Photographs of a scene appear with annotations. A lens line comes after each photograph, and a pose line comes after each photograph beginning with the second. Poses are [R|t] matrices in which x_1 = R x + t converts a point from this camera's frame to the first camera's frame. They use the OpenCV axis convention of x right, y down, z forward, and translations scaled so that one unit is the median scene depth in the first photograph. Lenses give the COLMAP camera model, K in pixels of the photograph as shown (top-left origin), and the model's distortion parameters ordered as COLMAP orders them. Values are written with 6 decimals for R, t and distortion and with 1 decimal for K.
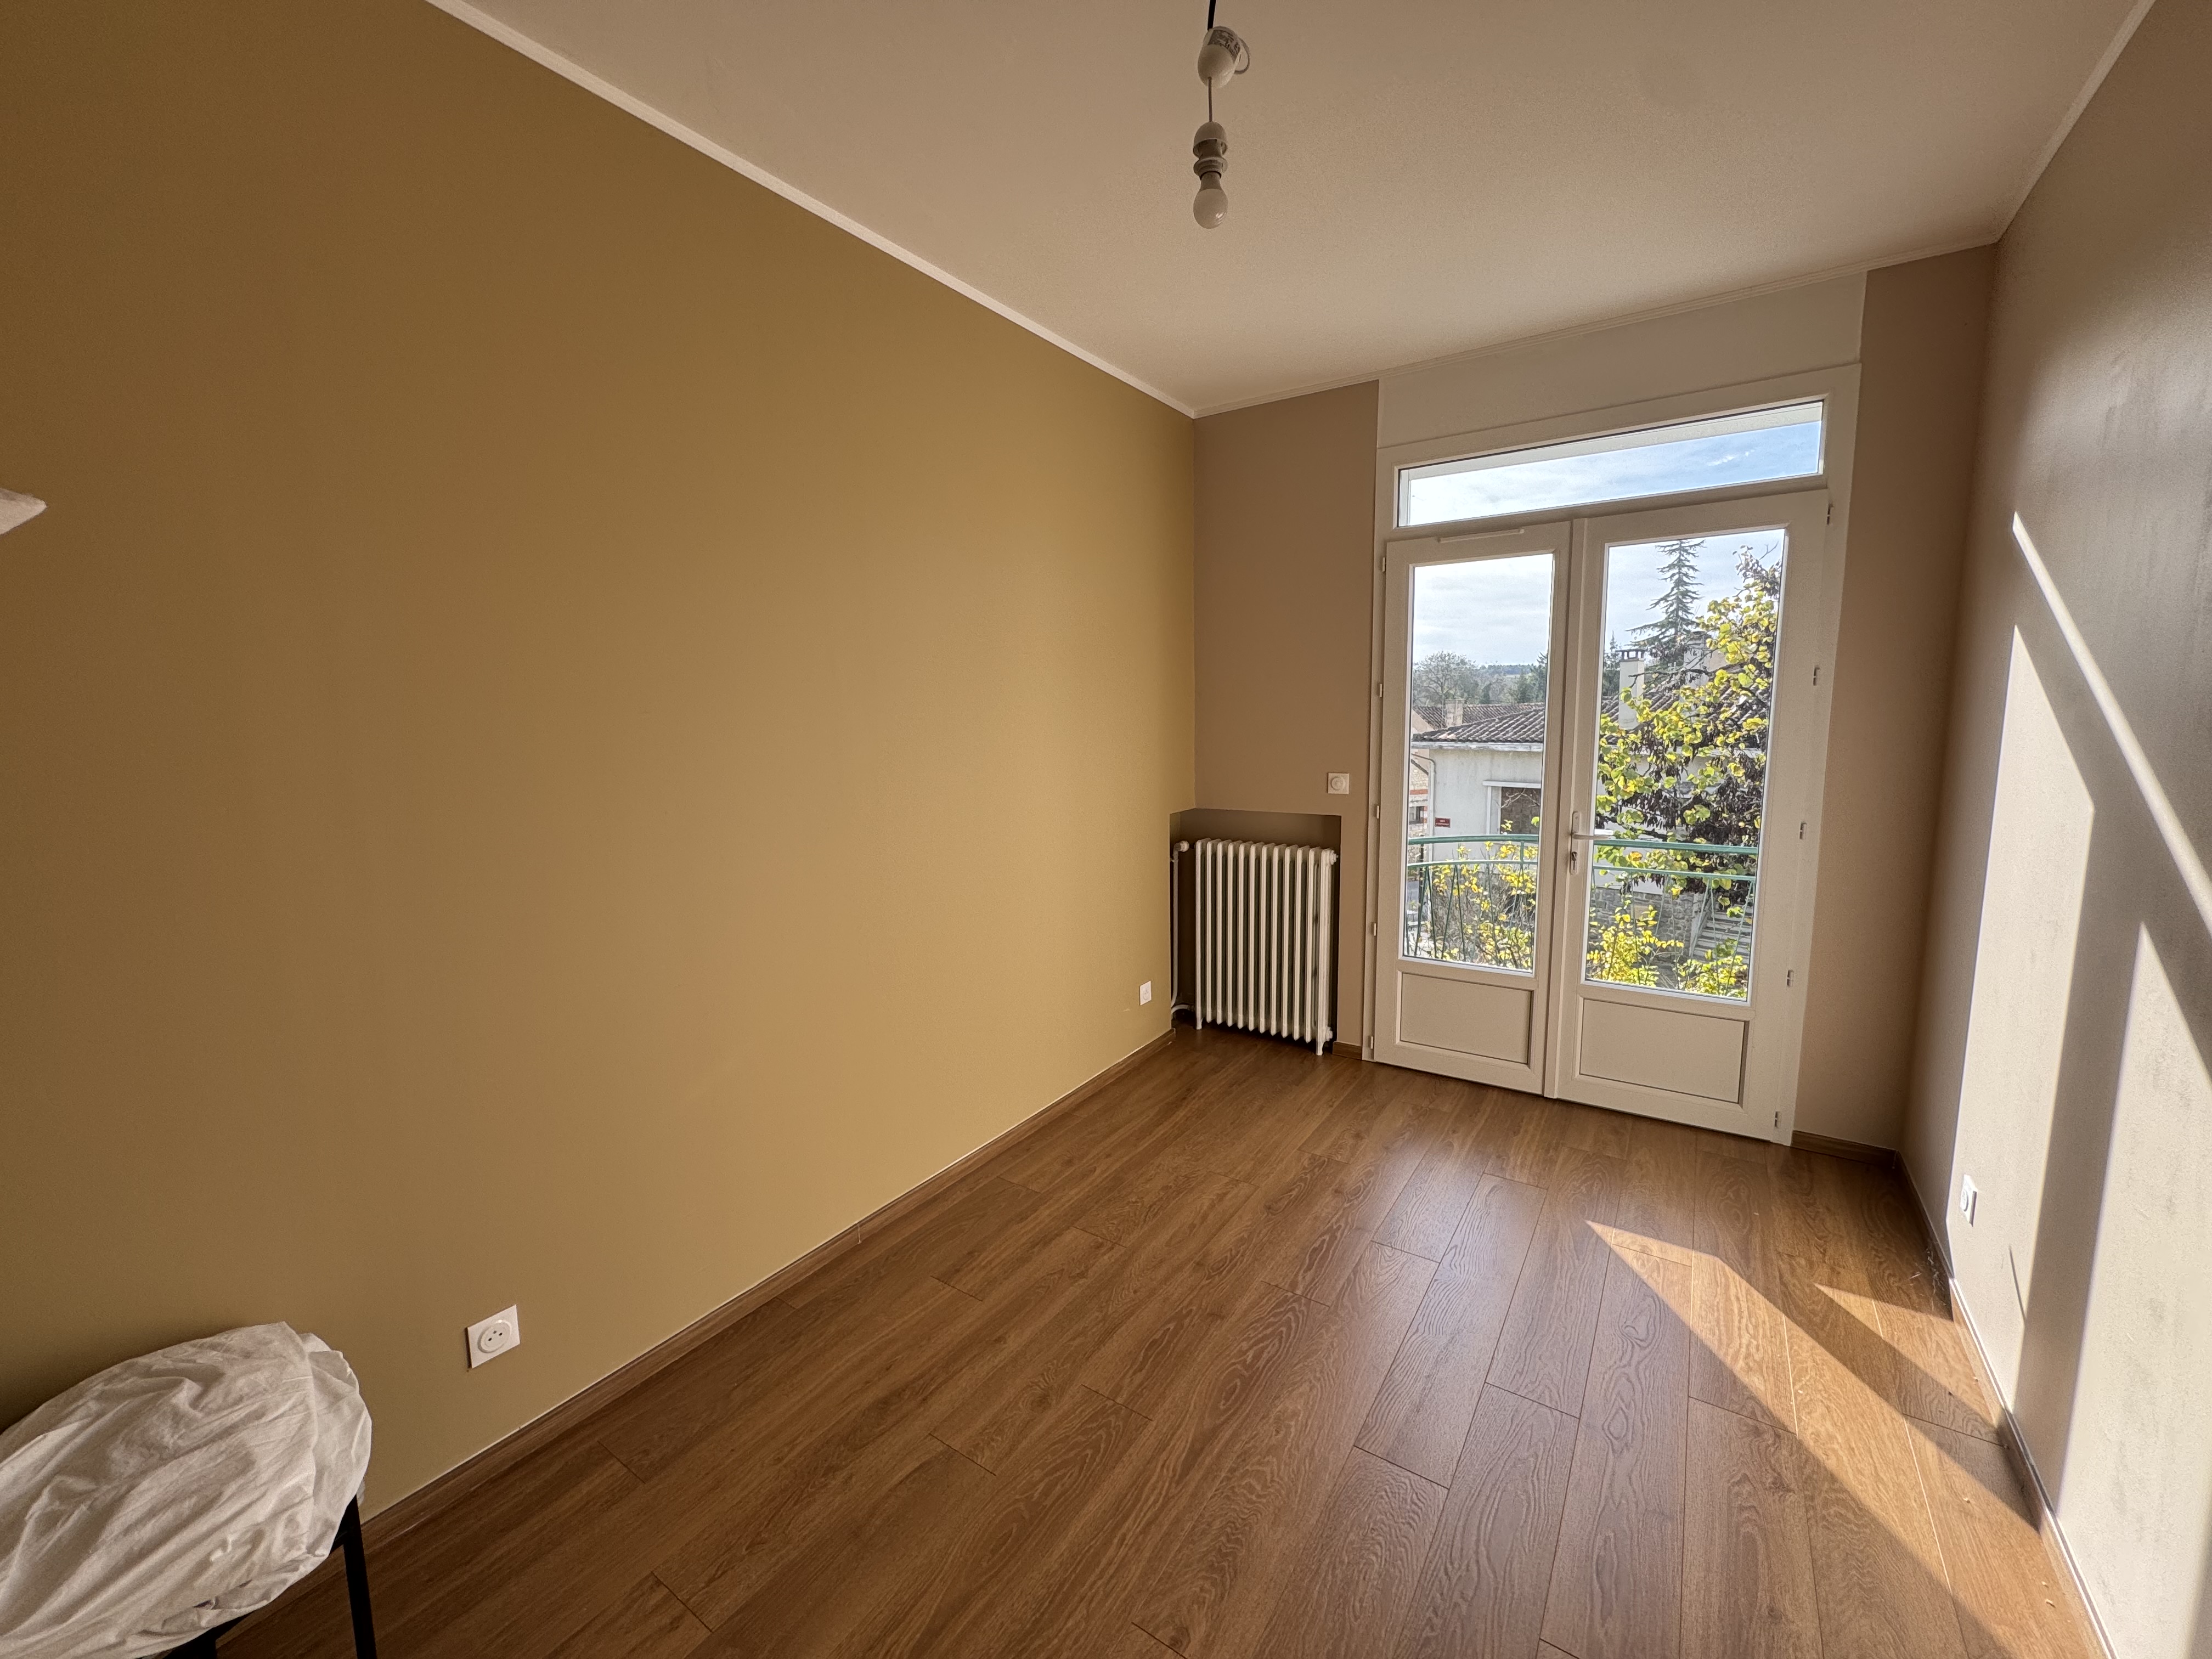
lens RADIAL K [[887.1, 0, 1106.0], [0, 887.1, 829.5], [0, 0, 1]] dist [-0.001568, -0.000039]
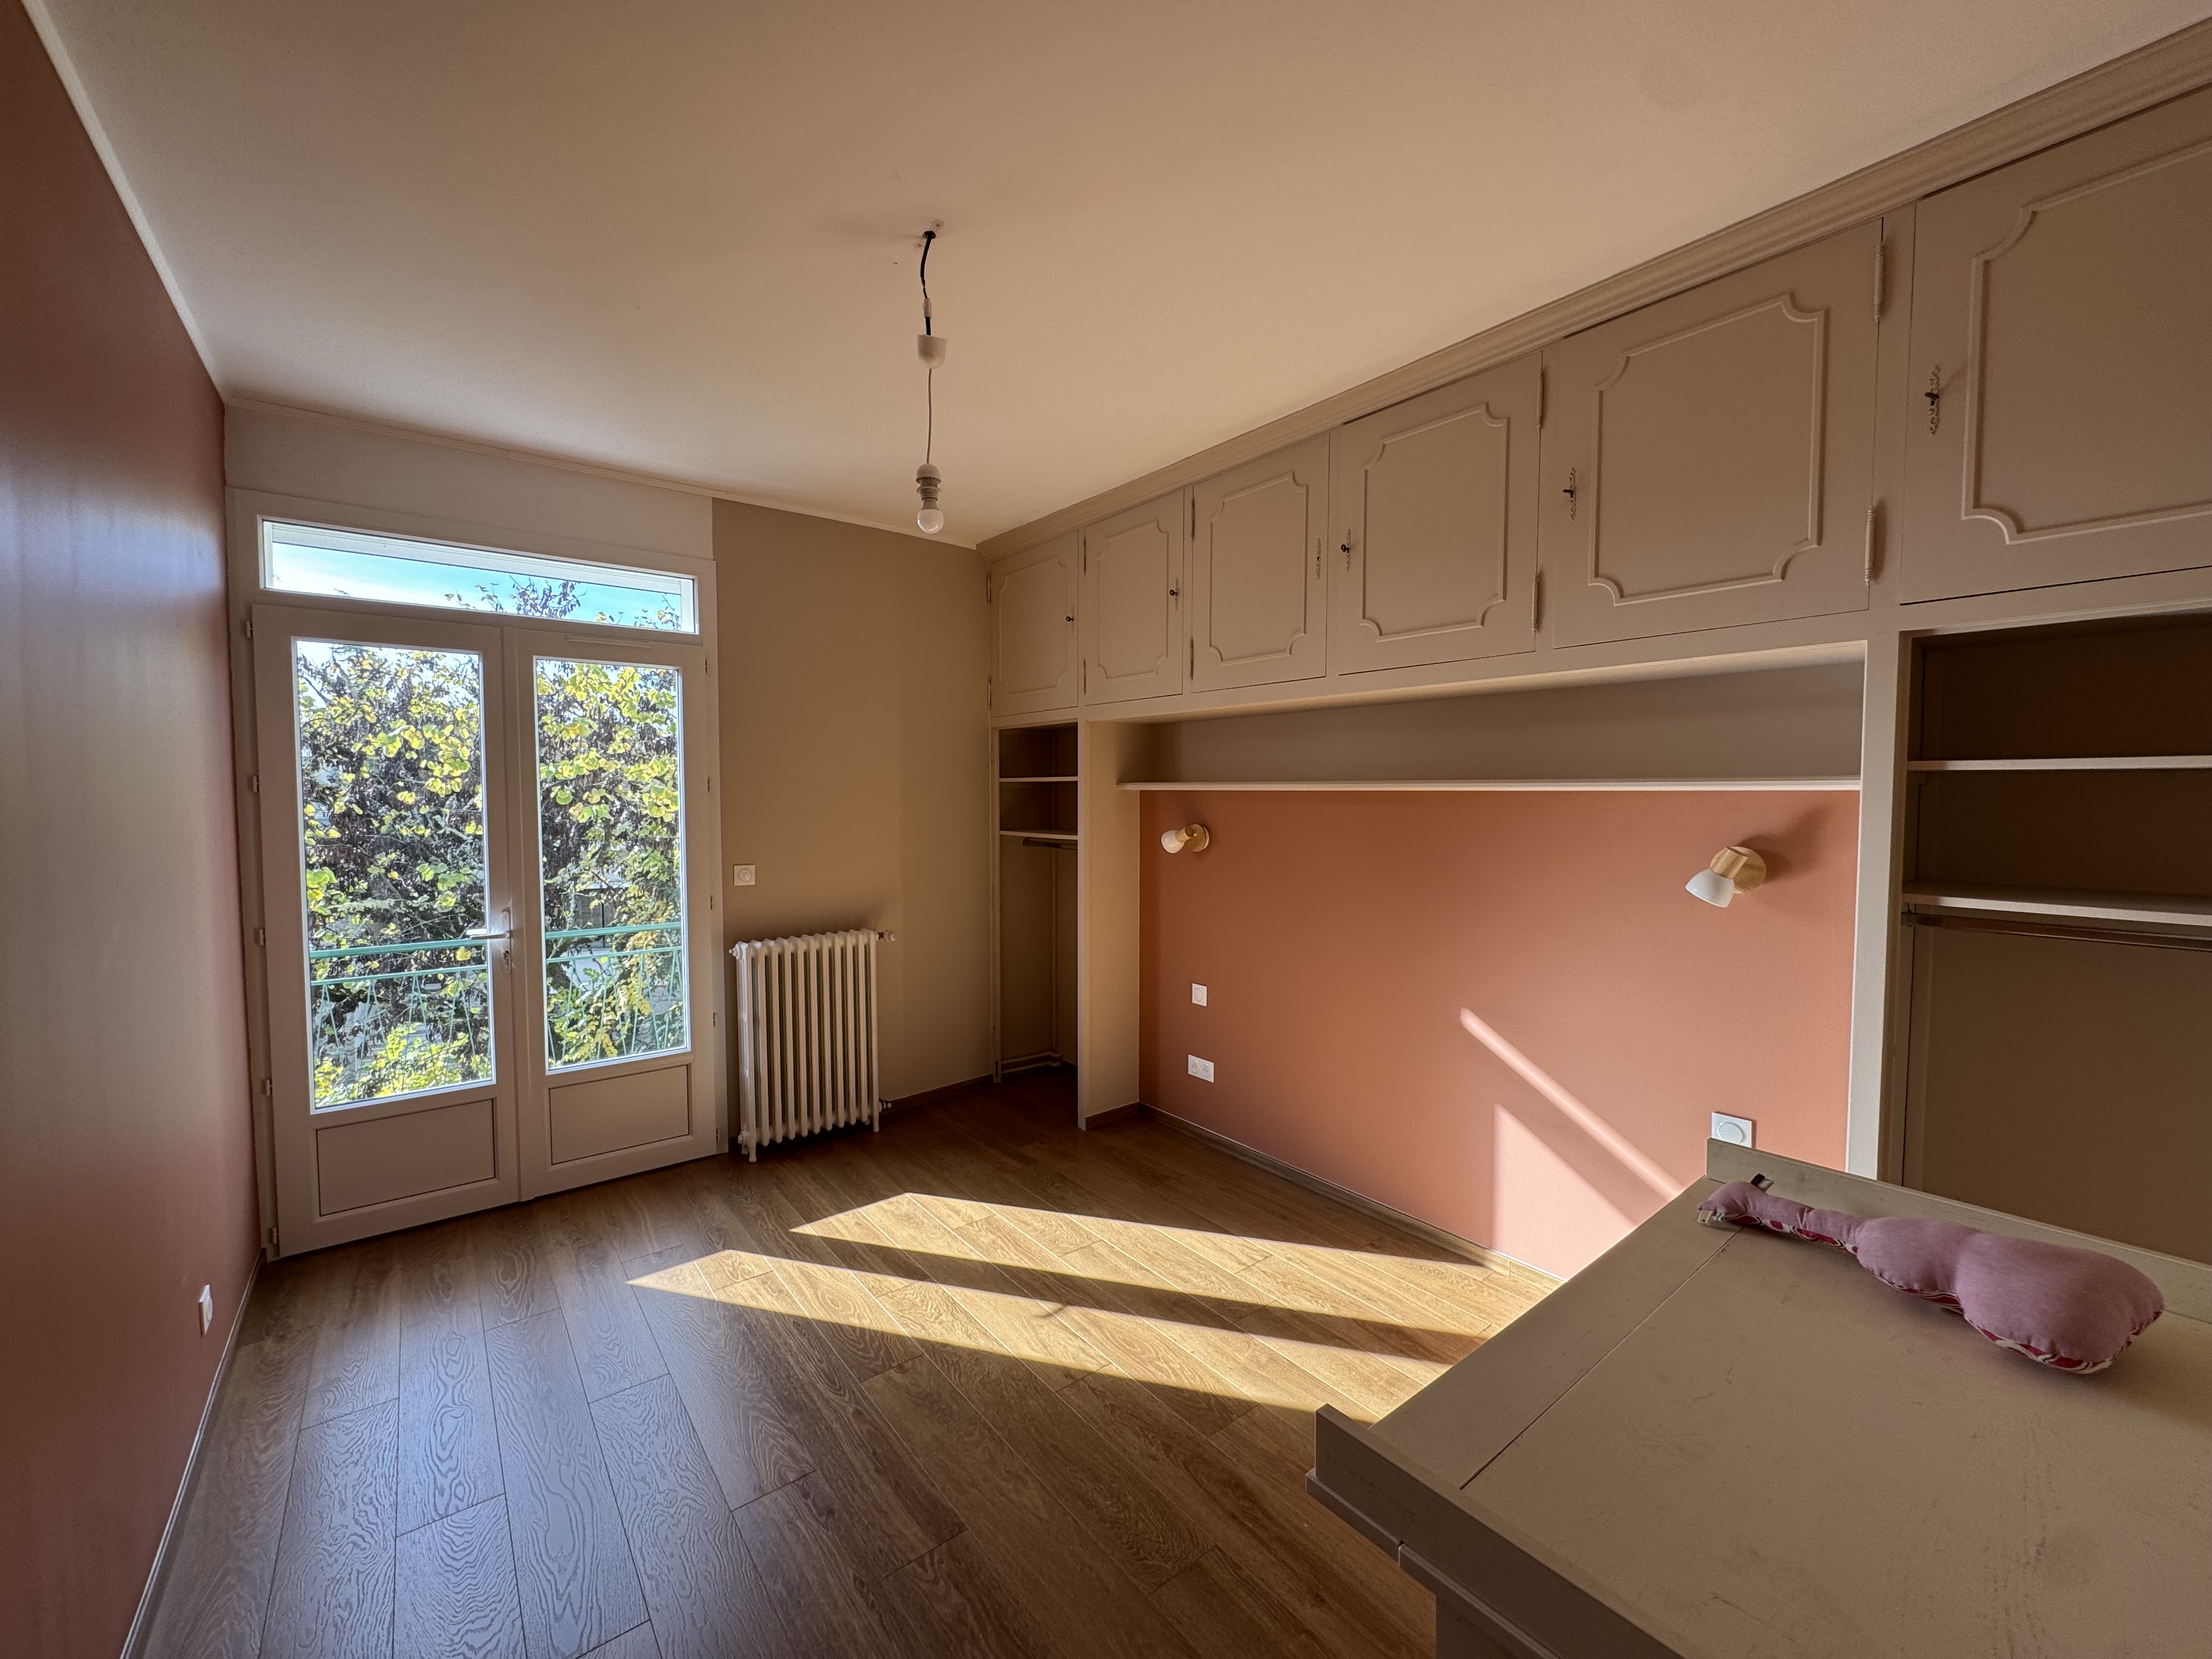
lens RADIAL K [[887.1, 0, 1106.0], [0, 887.1, 829.5], [0, 0, 1]] dist [-0.001568, -0.000039]
pose [[0.276222, -0.027989, 0.960686, -0.277857], [0.114228, 0.993447, -0.003900, -0.030978], [-0.954282, 0.110814, 0.277609, 0.077210]]
